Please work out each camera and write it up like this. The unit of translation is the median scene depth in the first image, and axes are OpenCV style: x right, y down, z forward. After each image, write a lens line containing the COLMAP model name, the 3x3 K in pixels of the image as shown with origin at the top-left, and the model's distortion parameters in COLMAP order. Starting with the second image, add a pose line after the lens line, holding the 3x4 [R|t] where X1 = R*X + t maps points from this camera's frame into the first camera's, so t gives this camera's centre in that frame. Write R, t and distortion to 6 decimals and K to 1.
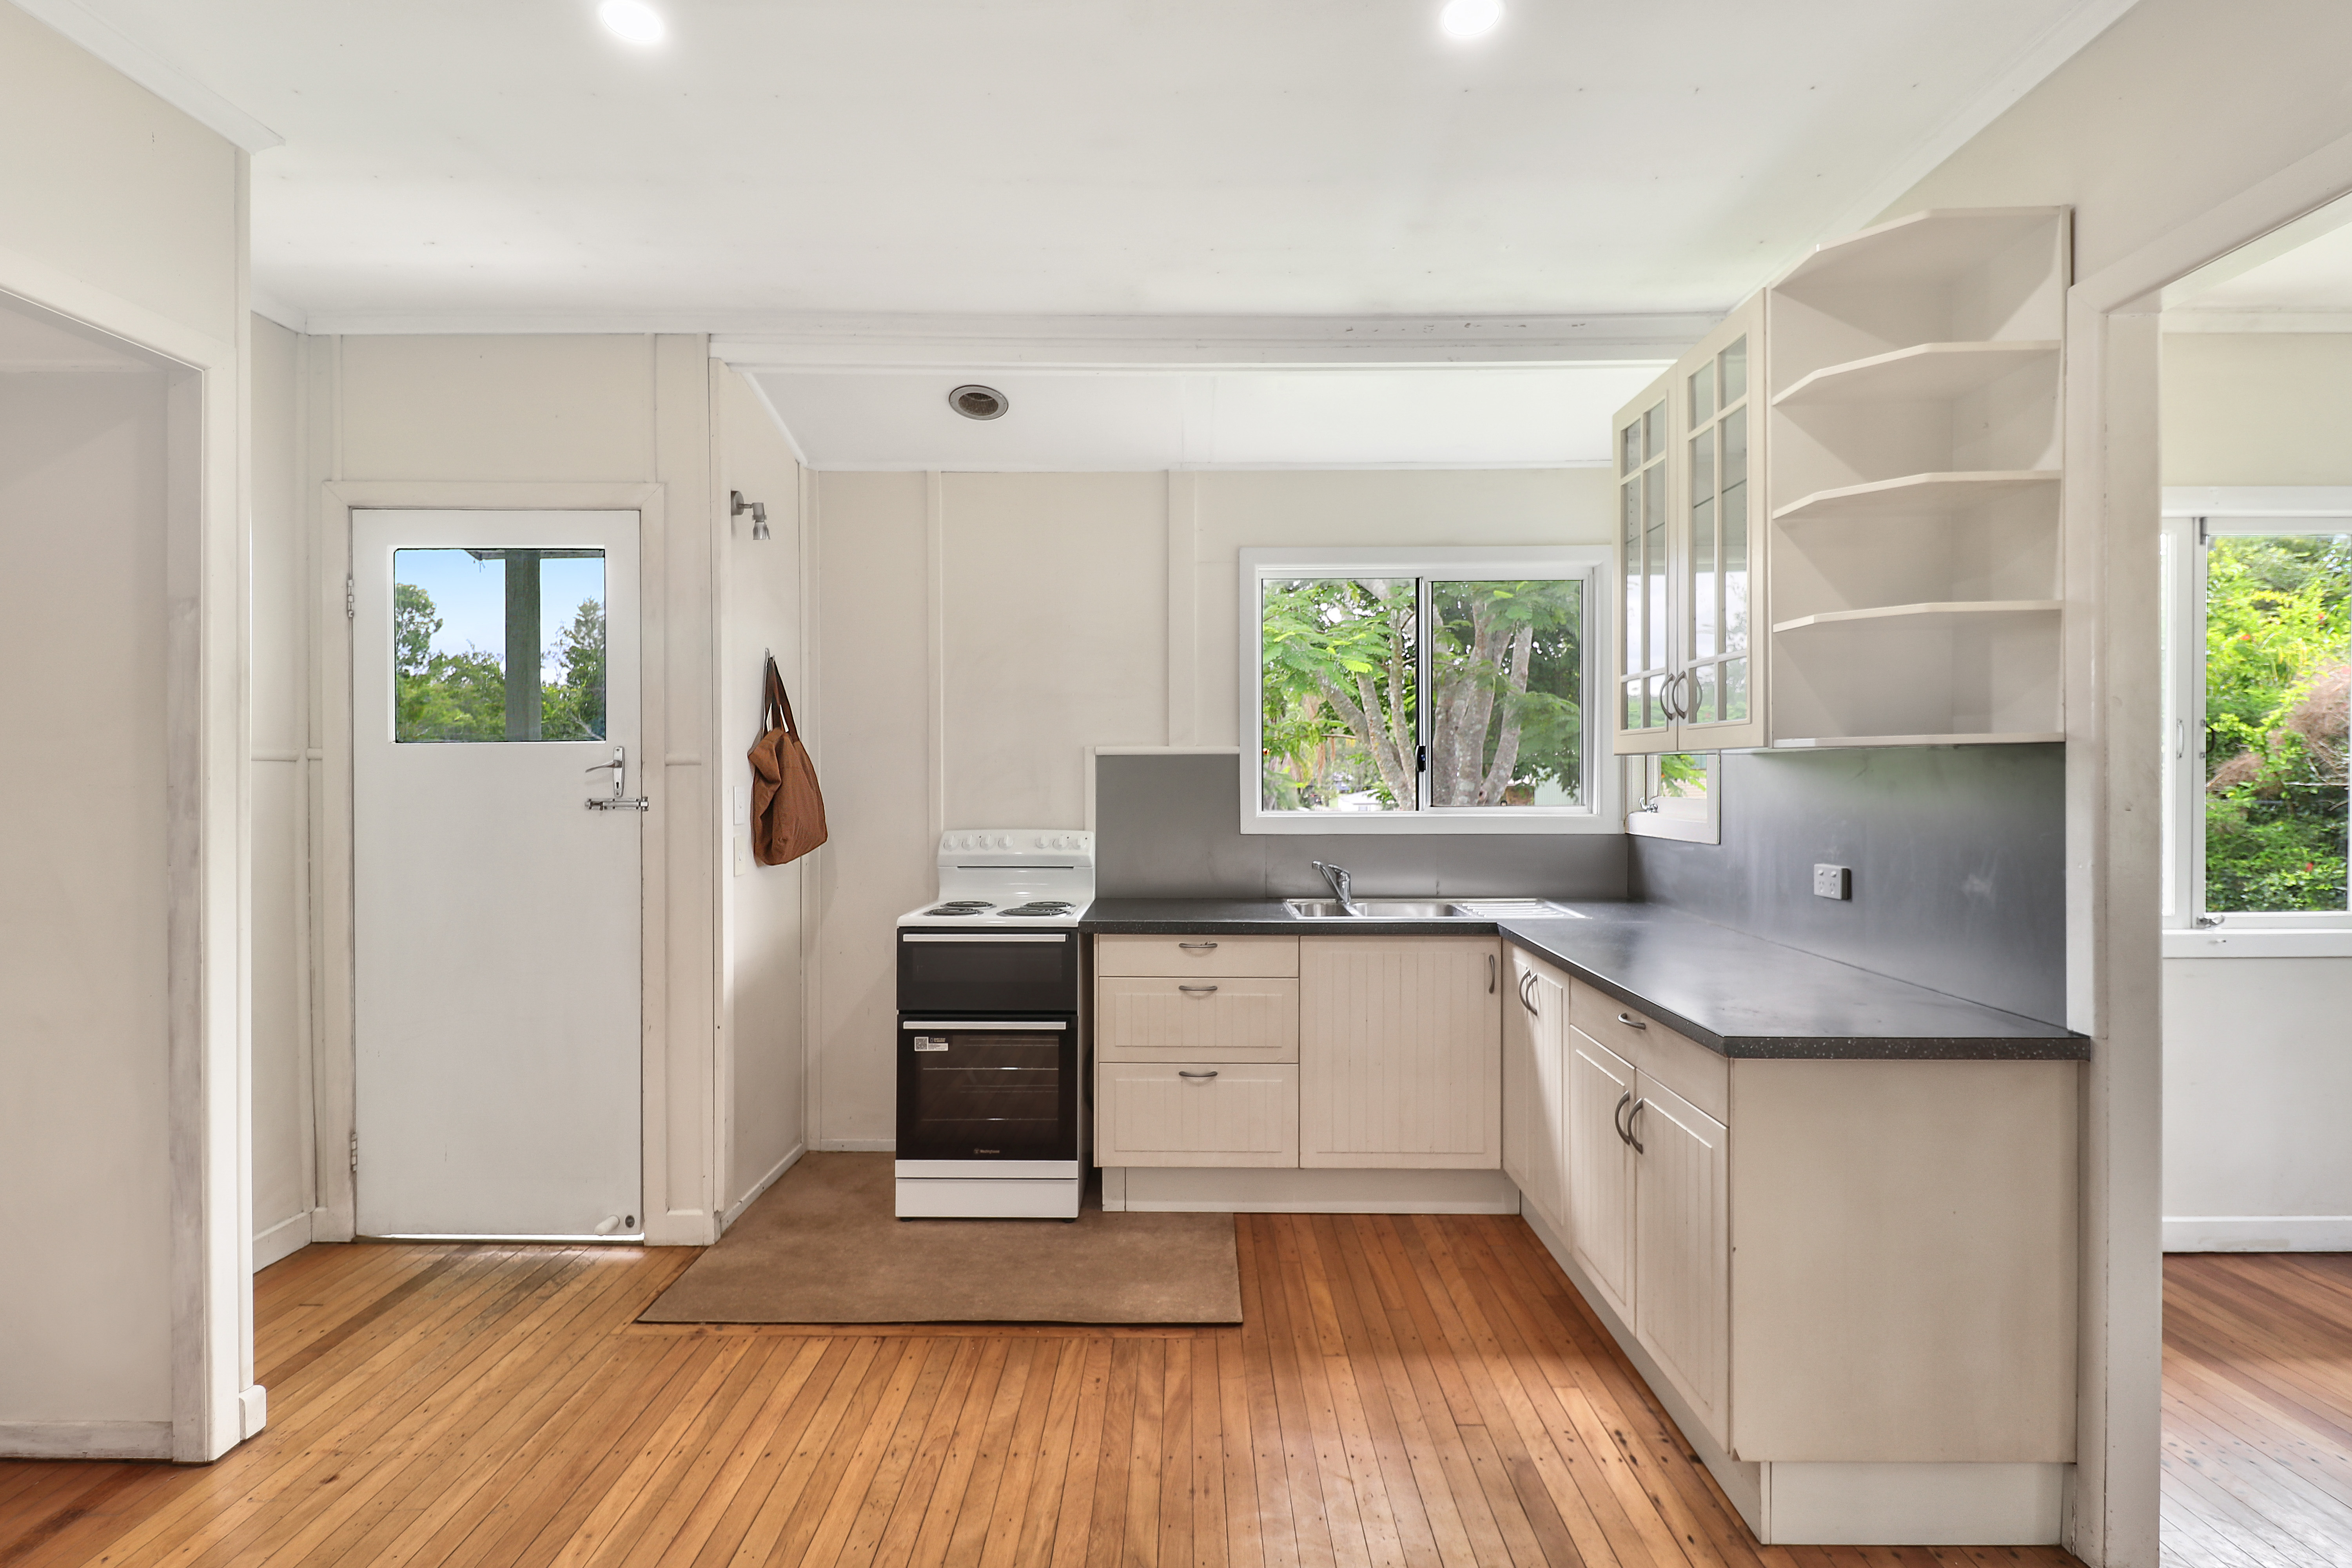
lens RADIAL K [[1083.6, 0, 1176.7], [0, 1083.6, 759.3], [0, 0, 1]] dist [0.000784, 0.000092]
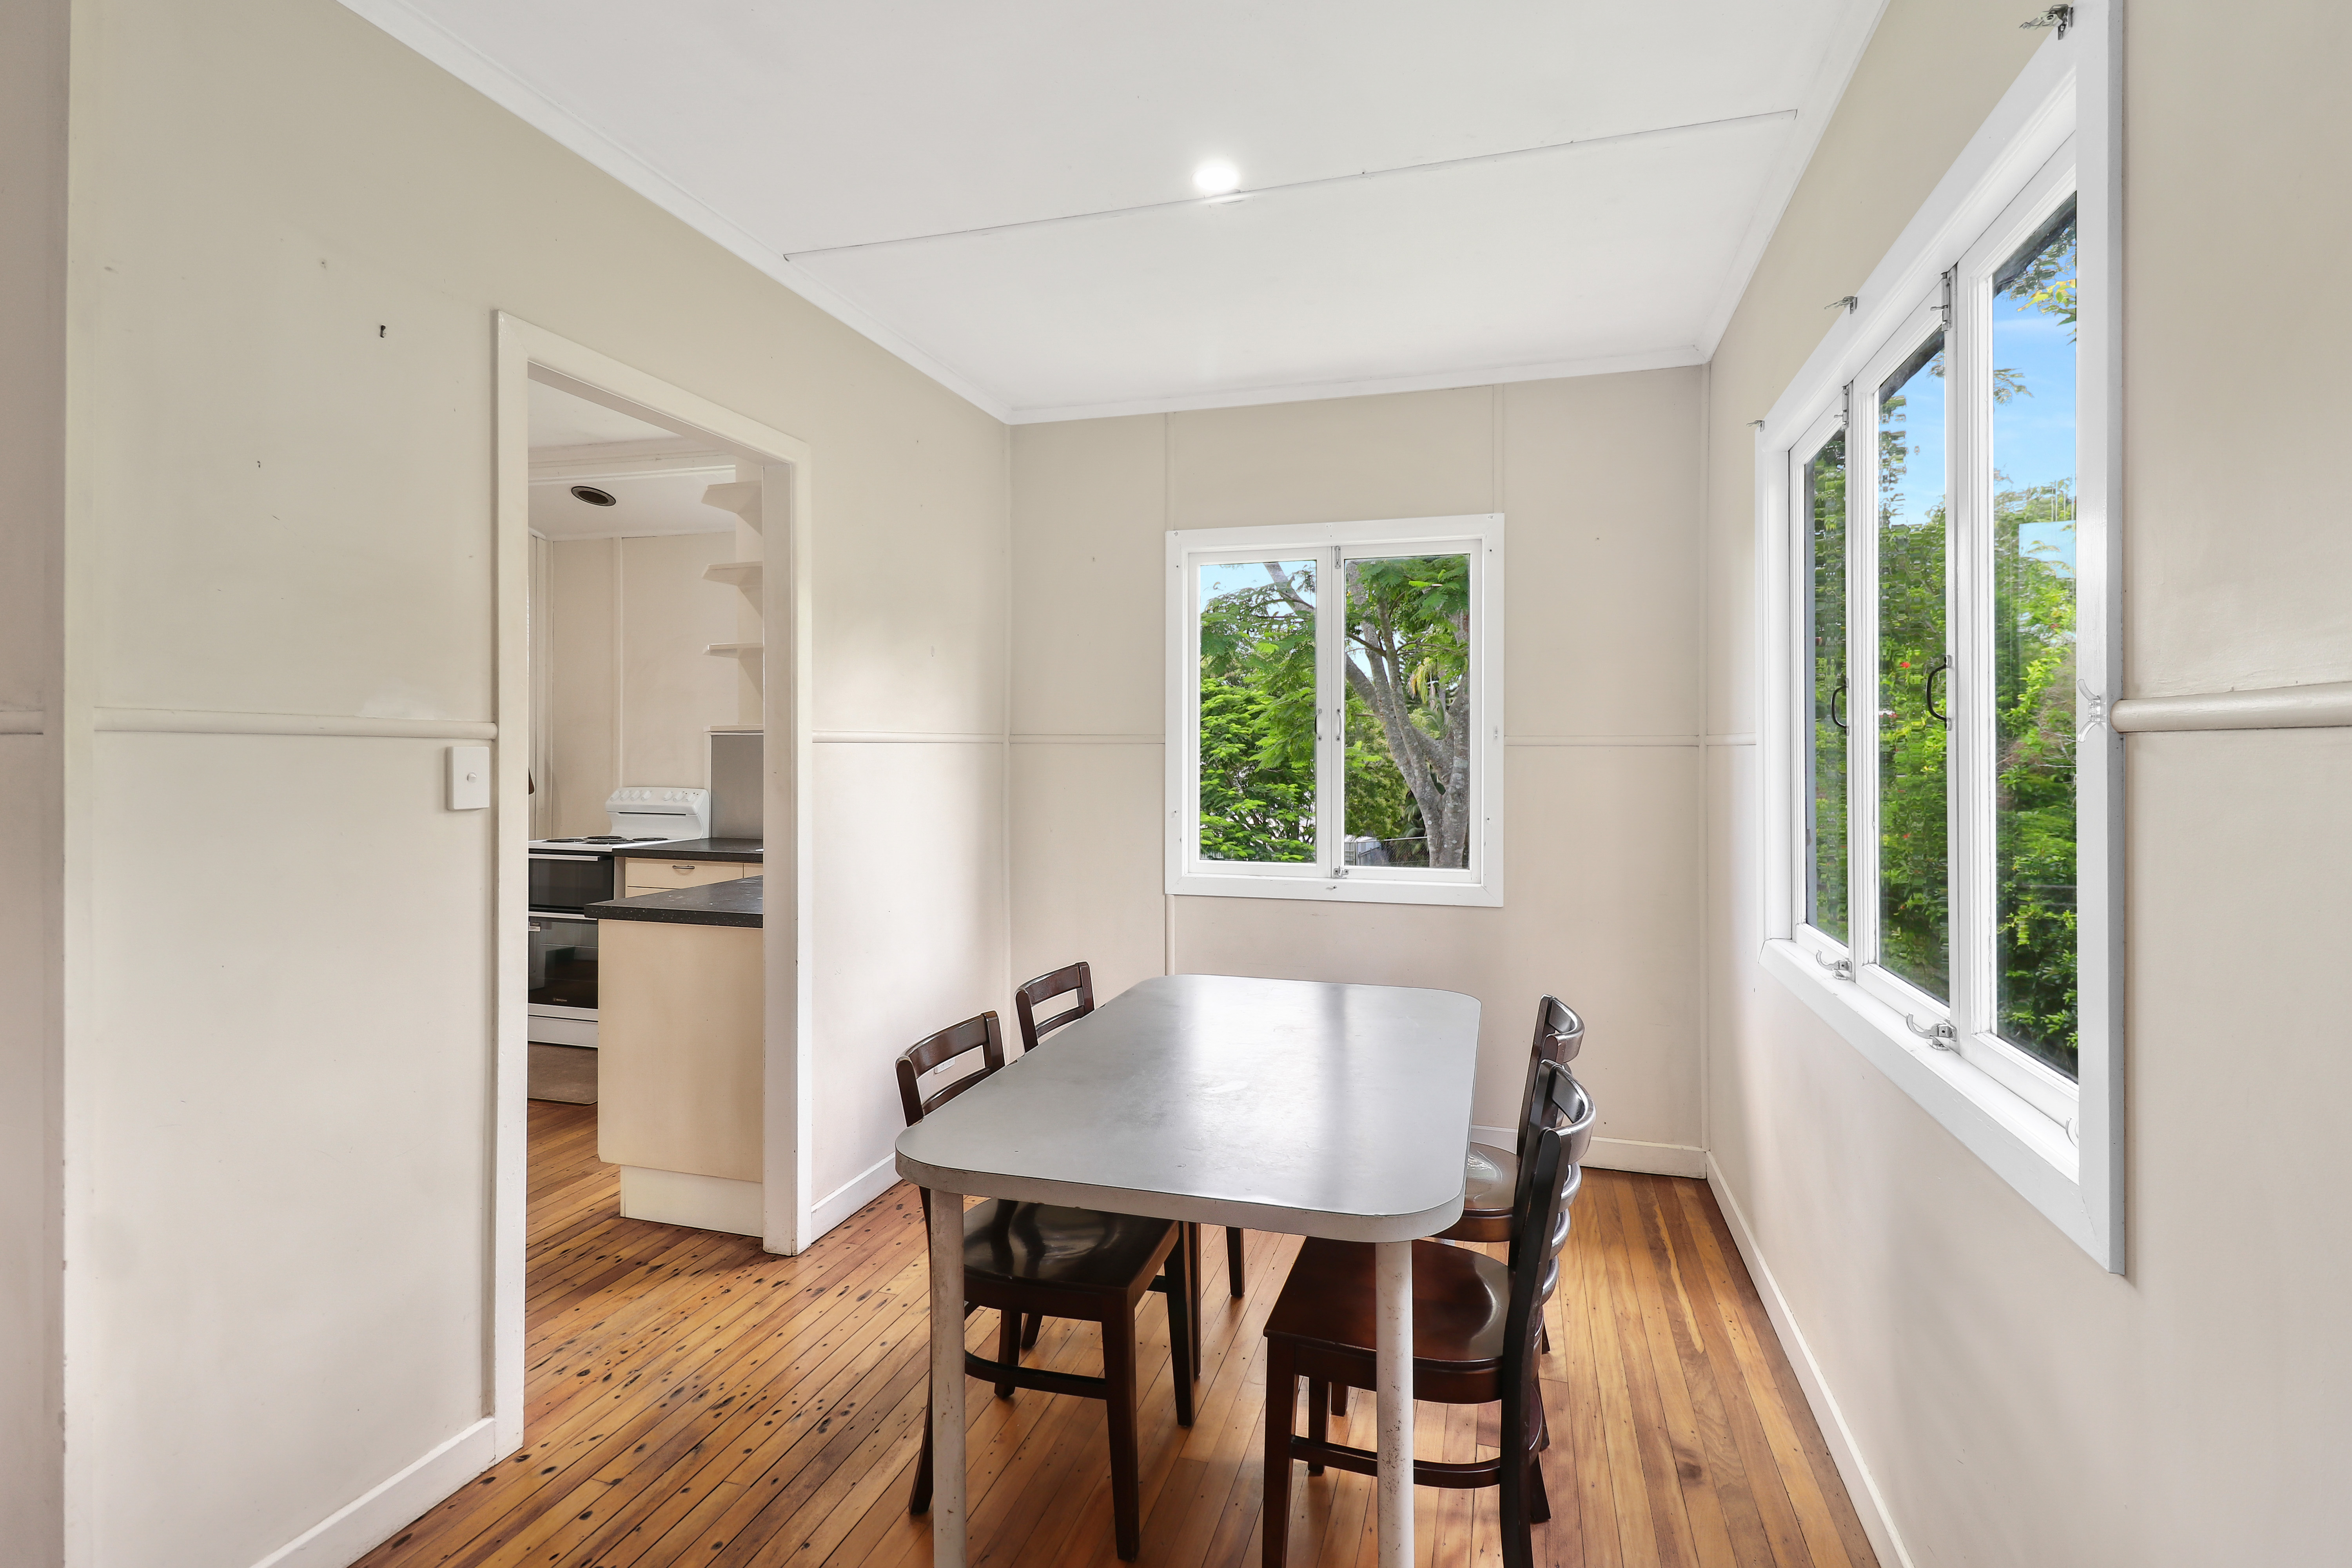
lens RADIAL K [[1083.6, 0, 1176.7], [0, 1083.6, 759.3], [0, 0, 1]] dist [0.000784, 0.000092]
pose [[0.964351, 0.009878, -0.264441, 0.975453], [-0.005244, 0.999820, 0.018224, -0.002477], [0.264573, -0.016188, 0.964230, -0.208848]]
